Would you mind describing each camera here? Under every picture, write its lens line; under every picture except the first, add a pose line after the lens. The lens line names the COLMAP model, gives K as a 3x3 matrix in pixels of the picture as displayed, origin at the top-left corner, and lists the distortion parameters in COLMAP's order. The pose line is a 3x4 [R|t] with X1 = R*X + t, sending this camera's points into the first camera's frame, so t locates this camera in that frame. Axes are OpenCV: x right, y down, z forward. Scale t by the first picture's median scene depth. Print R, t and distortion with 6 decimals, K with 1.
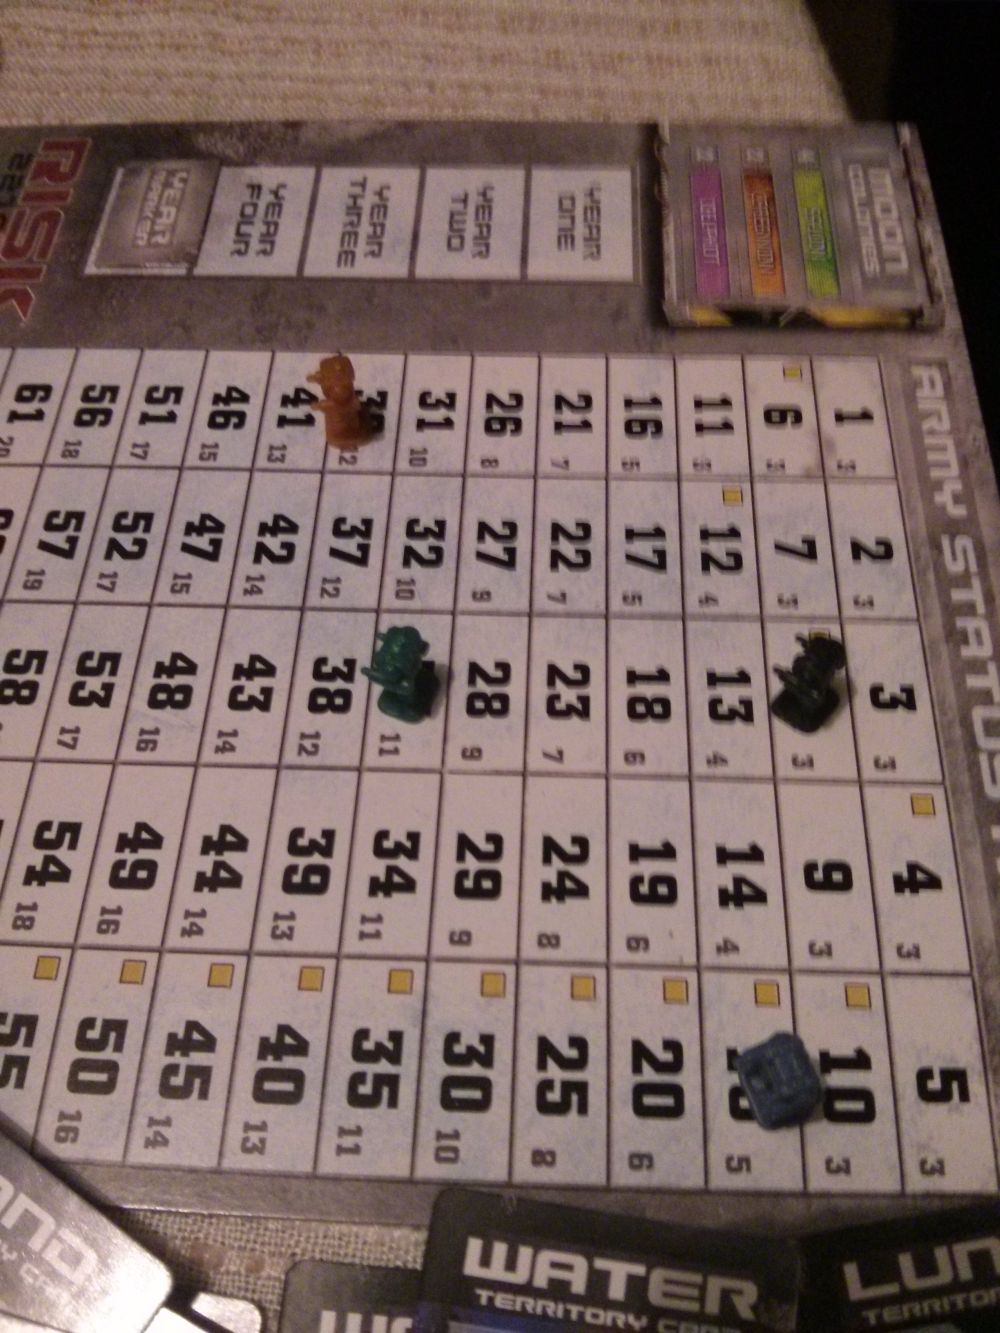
lens RADIAL K [[1327.7, 0, 508.7], [0, 1327.7, 651.9], [0, 0, 1]] dist [0.033604, -0.299826]
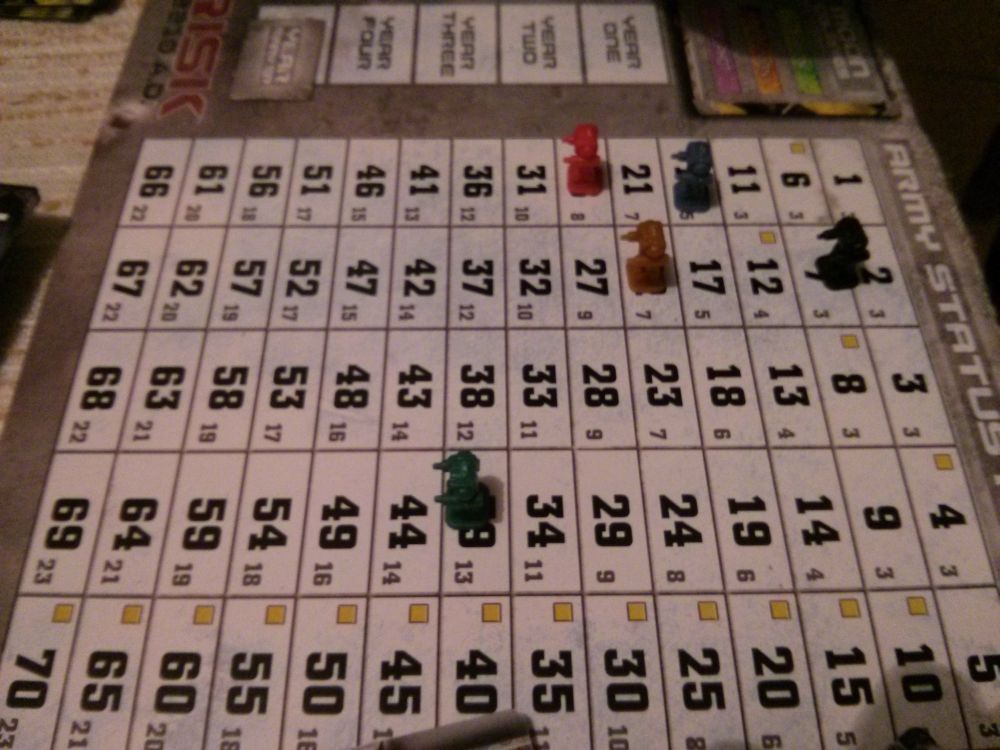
lens RADIAL K [[996.1, 0, 491.4], [0, 996.1, 361.9], [0, 0, 1]] dist [0.033604, -0.299826]
pose [[0.998226, -0.025461, 0.053821, -0.171835], [0.028190, 0.998323, -0.050563, 0.050427], [-0.052443, 0.051990, 0.997270, 0.043564]]
